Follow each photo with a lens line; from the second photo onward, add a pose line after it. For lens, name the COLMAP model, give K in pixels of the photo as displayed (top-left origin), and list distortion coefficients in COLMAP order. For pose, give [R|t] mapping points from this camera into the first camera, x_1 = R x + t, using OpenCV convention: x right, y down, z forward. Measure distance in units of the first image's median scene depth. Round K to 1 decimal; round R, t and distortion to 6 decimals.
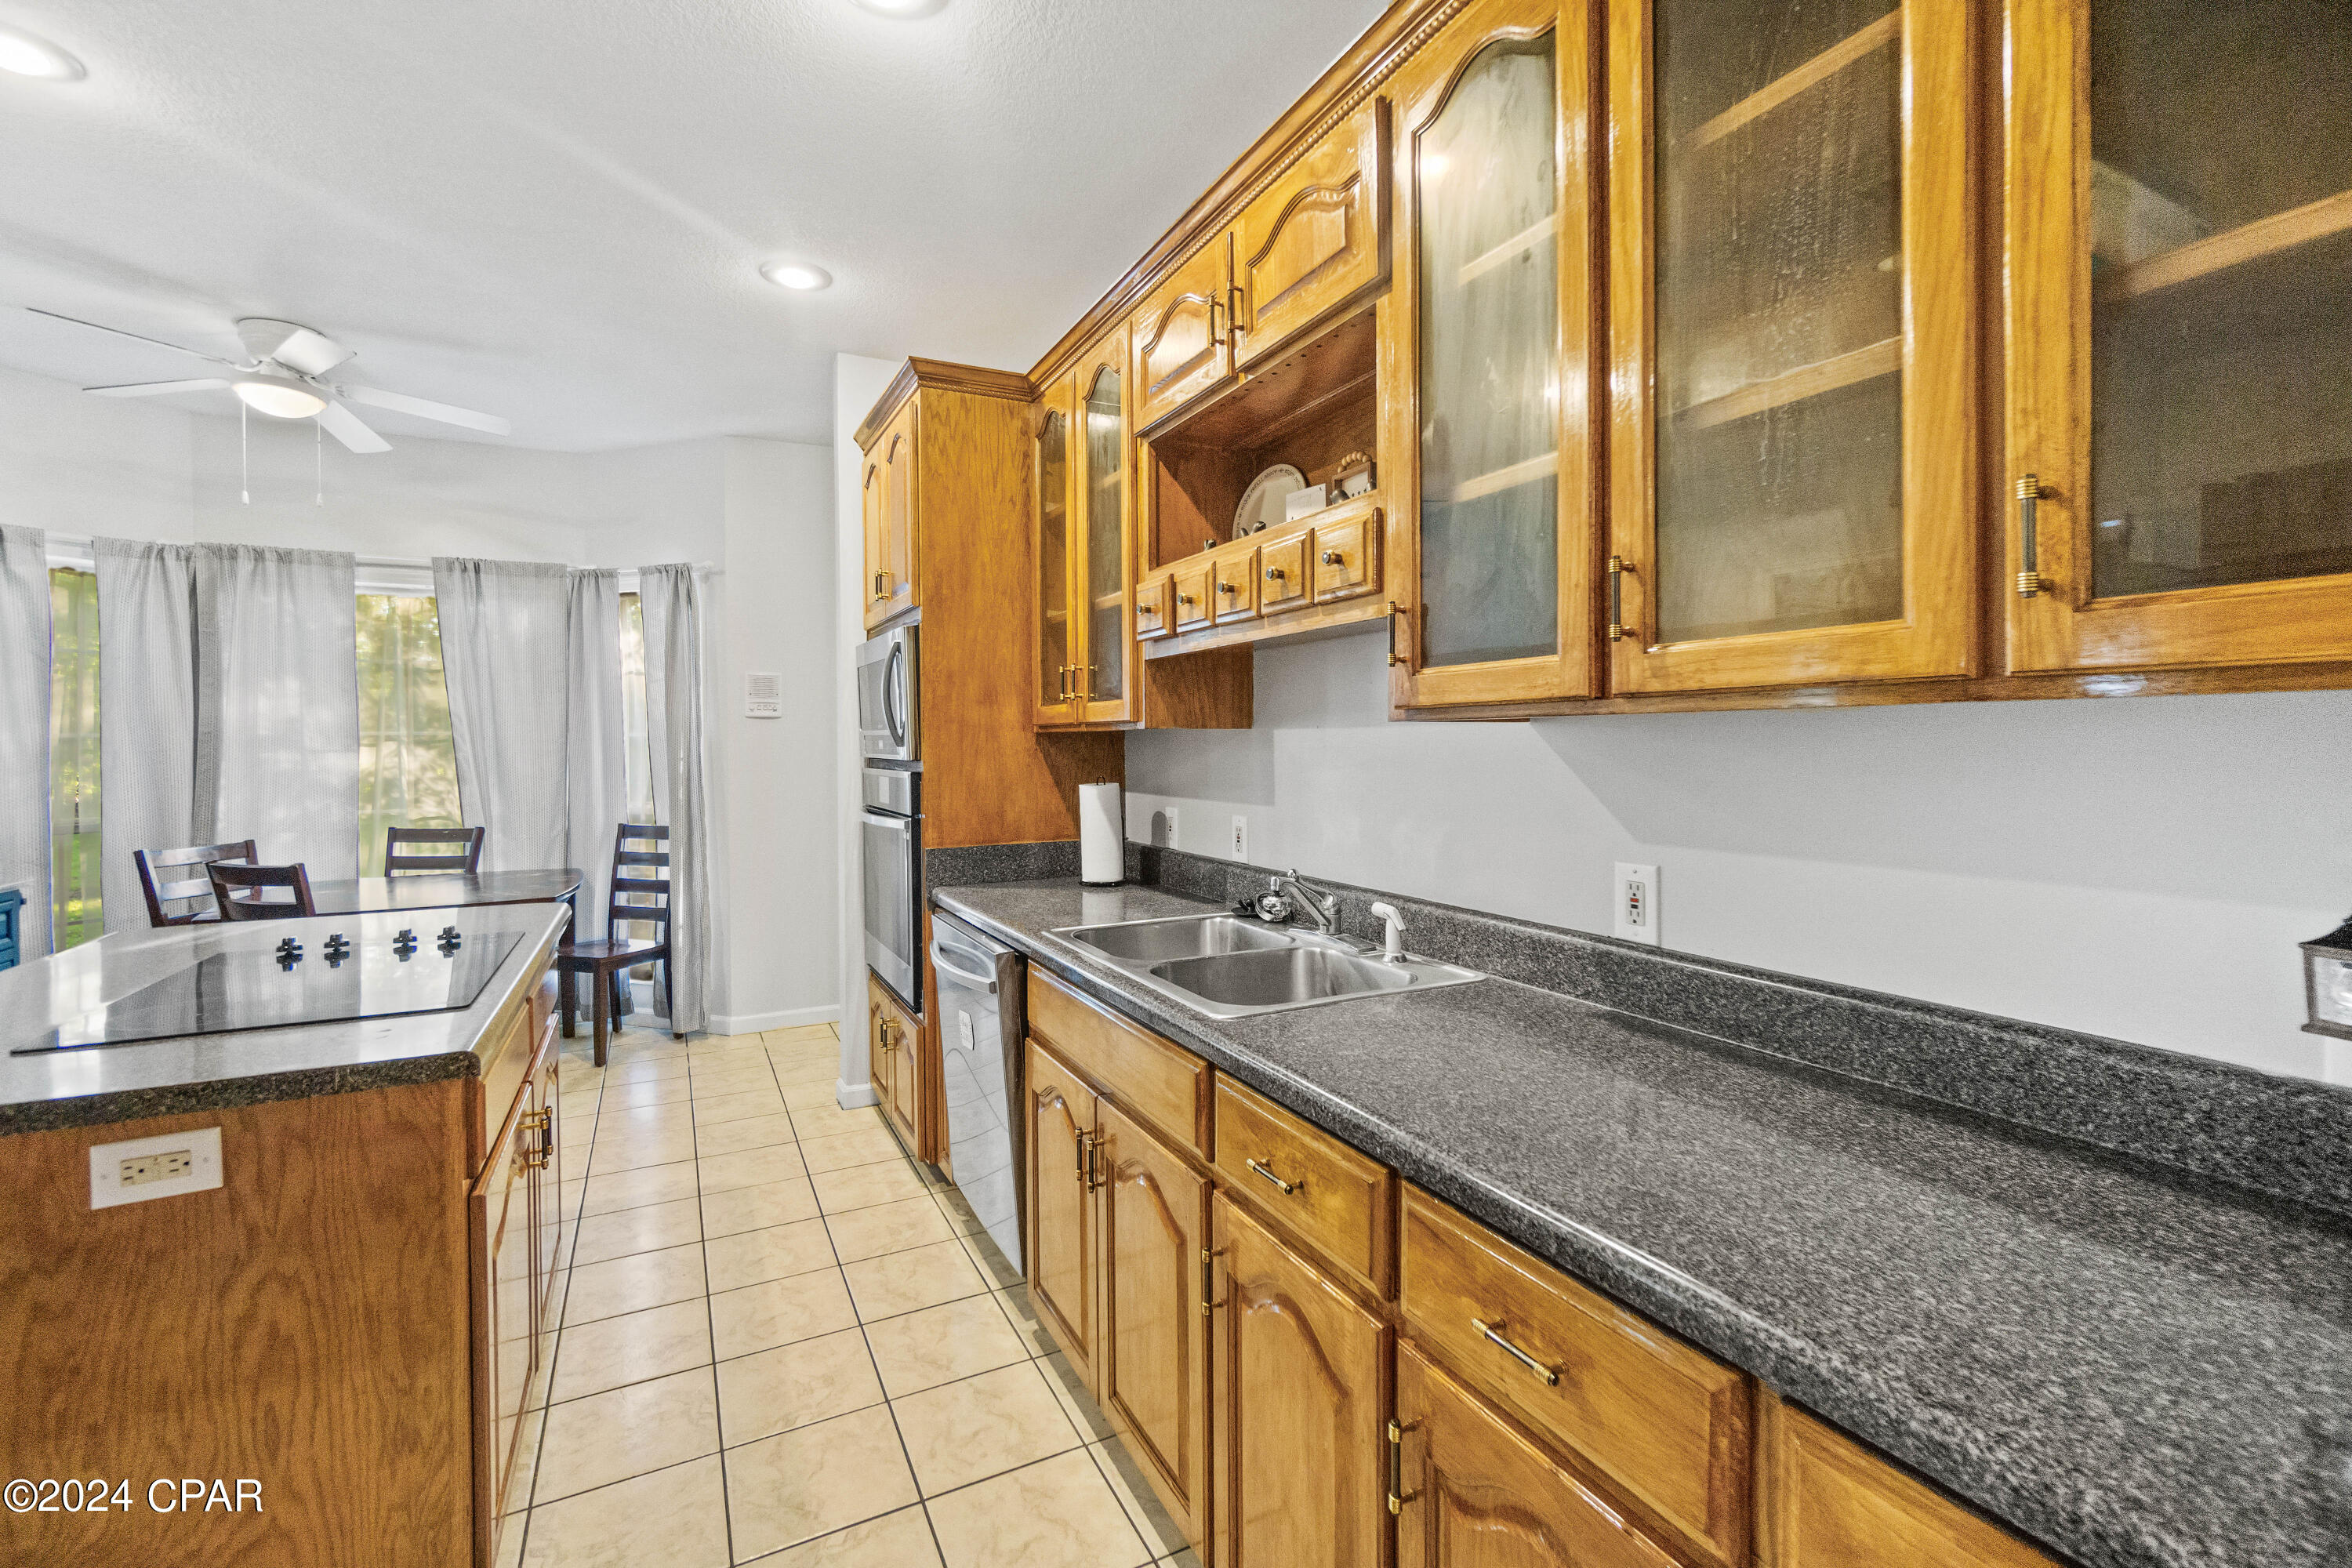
lens RADIAL K [[1021.3, 0, 1197.9], [0, 1021.3, 740.4], [0, 0, 1]] dist [0.000256, 0.000216]
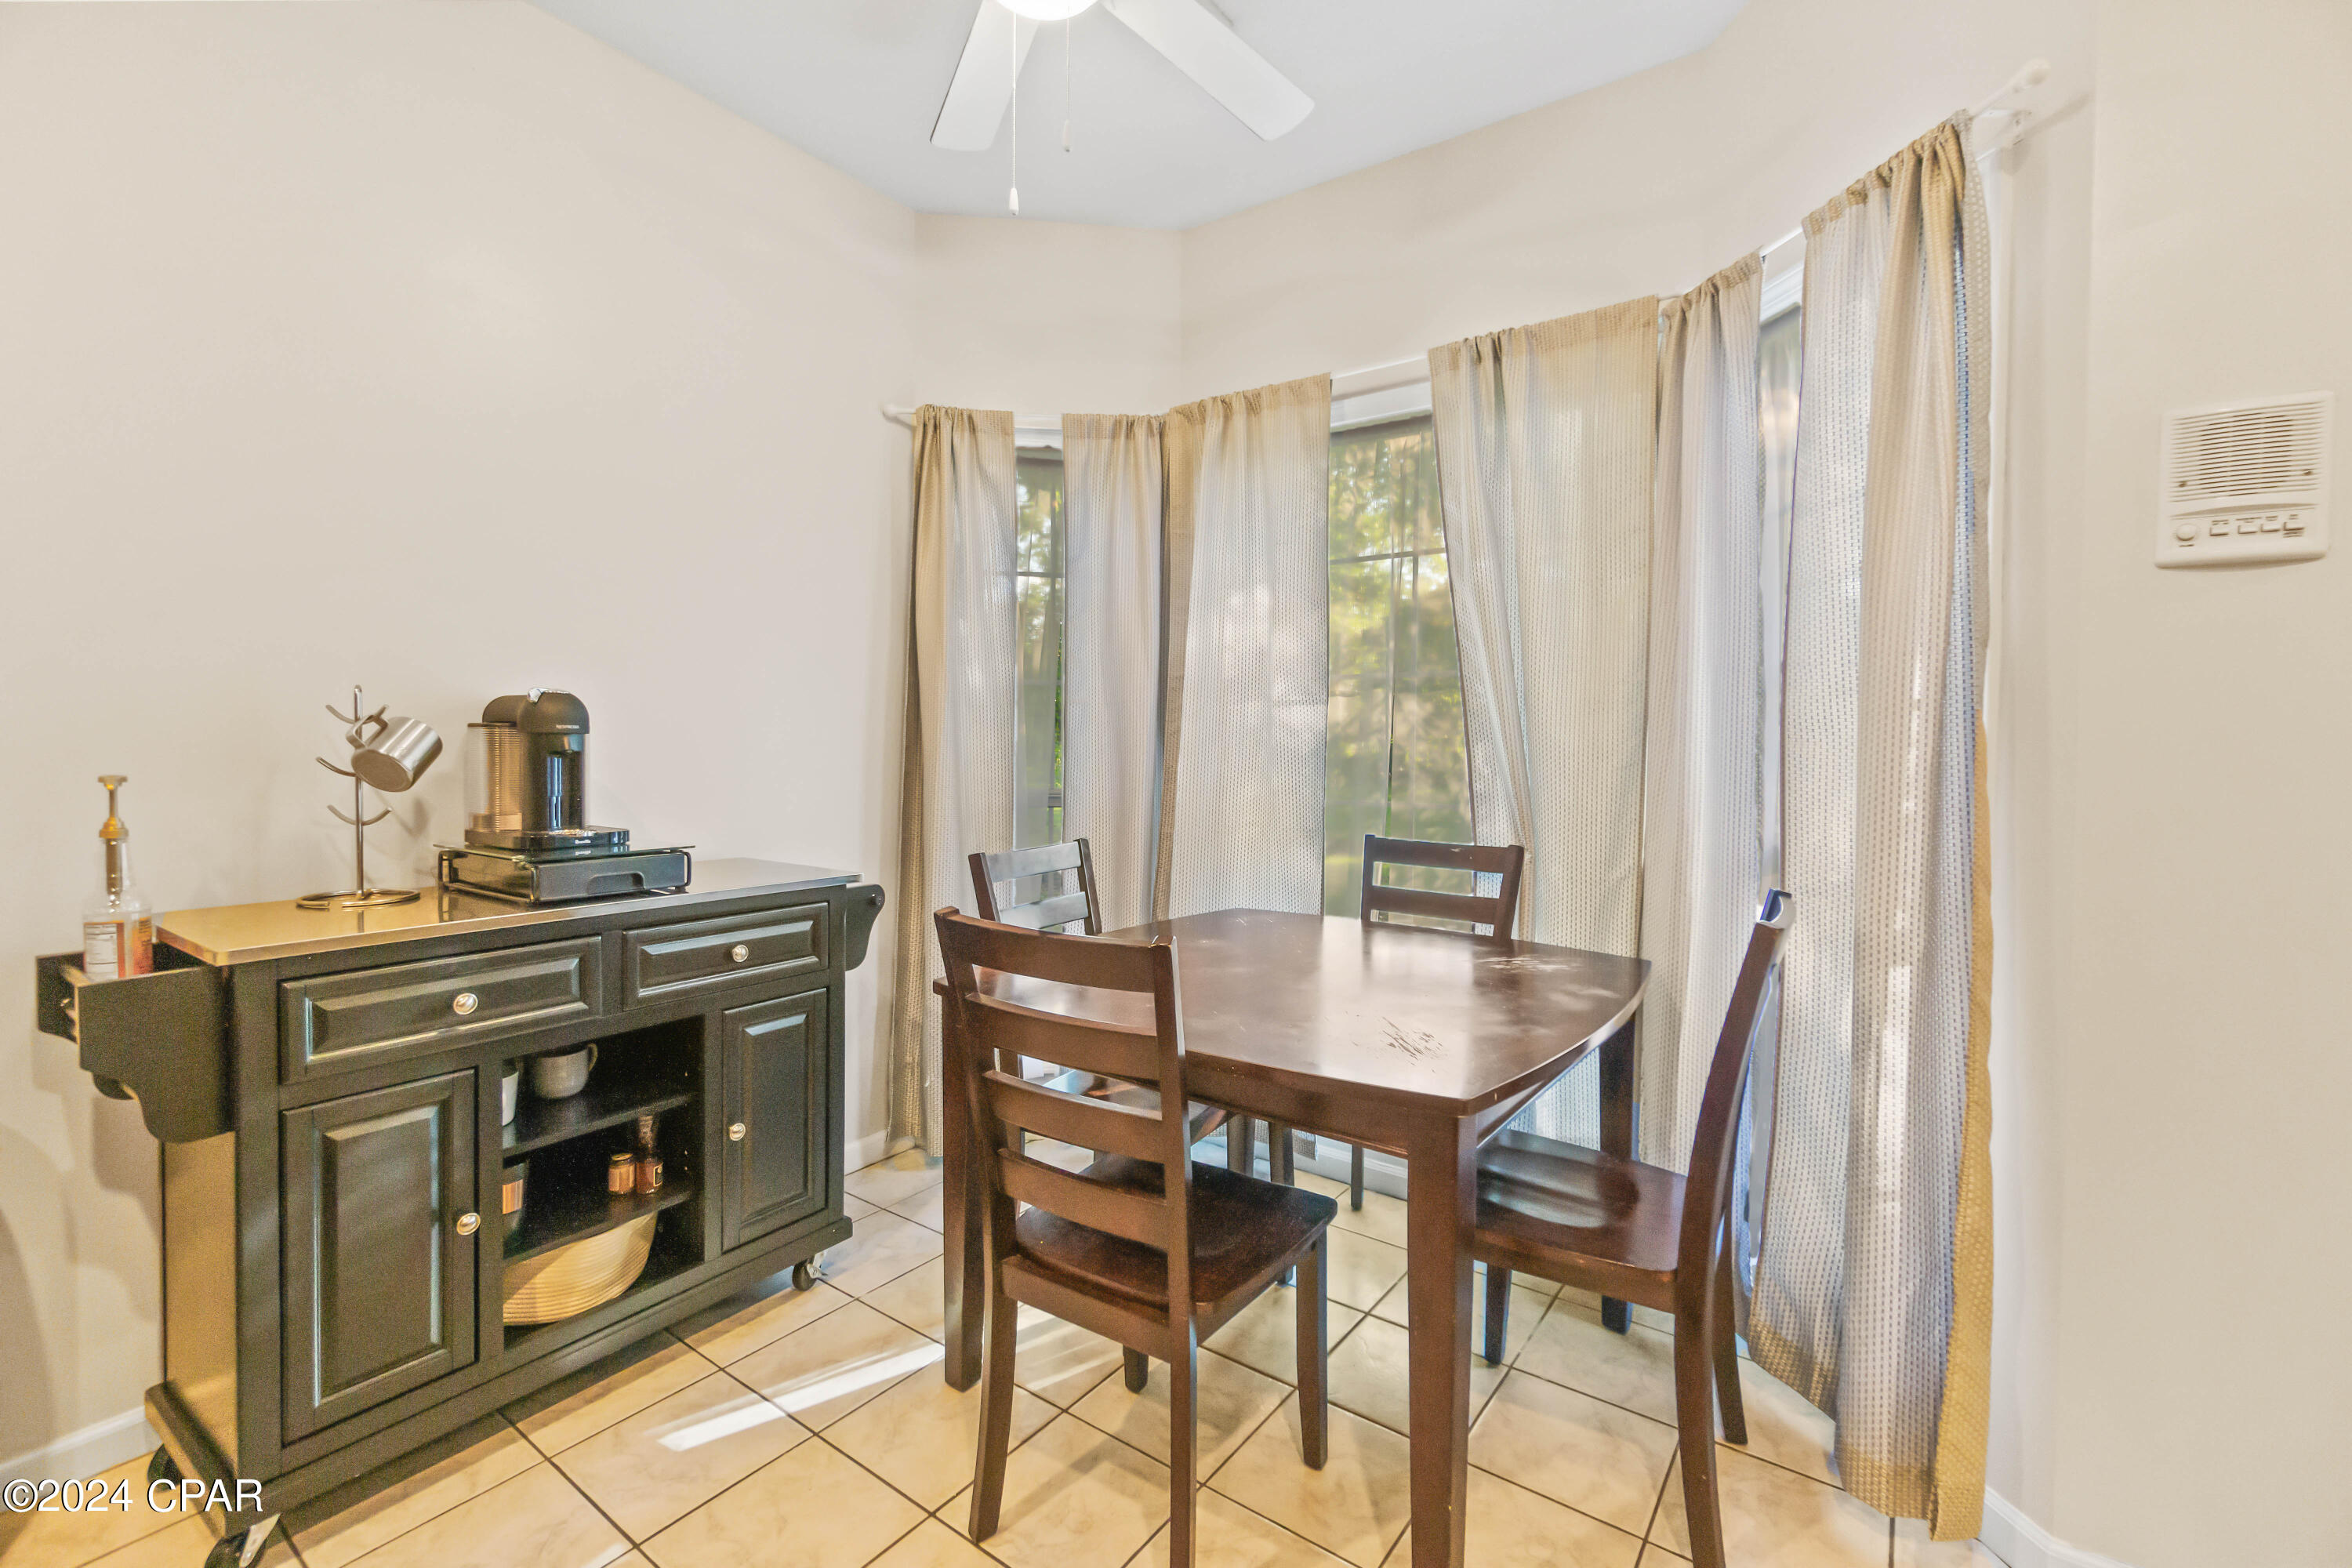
lens RADIAL K [[1021.3, 0, 1186.6], [0, 1021.3, 744.7], [0, 0, 1]] dist [0.000256, 0.000216]
pose [[0.450491, 0.010702, -0.892717, -0.304237], [-0.004191, 0.999942, 0.009873, 0.027321], [0.892771, -0.000707, 0.450510, 0.611887]]
